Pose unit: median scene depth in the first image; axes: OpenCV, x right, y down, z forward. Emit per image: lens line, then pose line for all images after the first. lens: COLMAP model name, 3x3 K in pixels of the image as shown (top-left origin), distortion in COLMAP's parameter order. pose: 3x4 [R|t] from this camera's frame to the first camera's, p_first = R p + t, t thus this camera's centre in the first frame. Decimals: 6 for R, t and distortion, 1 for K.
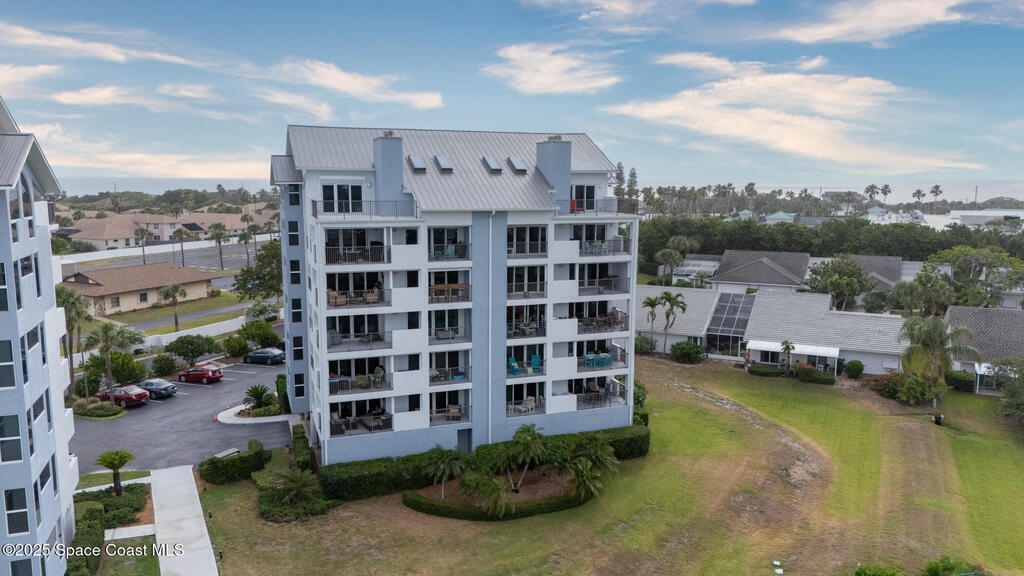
lens RADIAL K [[747.8, 0, 511.6], [0, 747.8, 288.0], [0, 0, 1]] dist [0.064651, -0.046439]
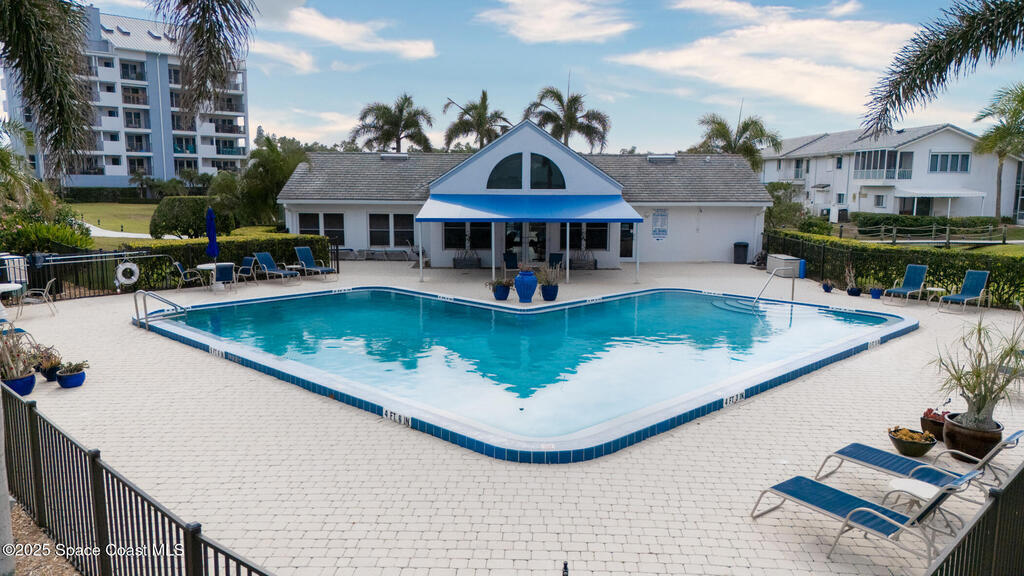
lens RADIAL K [[747.8, 0, 512.7], [0, 747.8, 289.6], [0, 0, 1]] dist [0.064651, -0.046439]
pose [[0.904689, -0.060622, 0.421739, -0.058249], [0.068863, 0.997617, -0.004322, 0.527179], [-0.420472, 0.032952, 0.906707, -1.004026]]
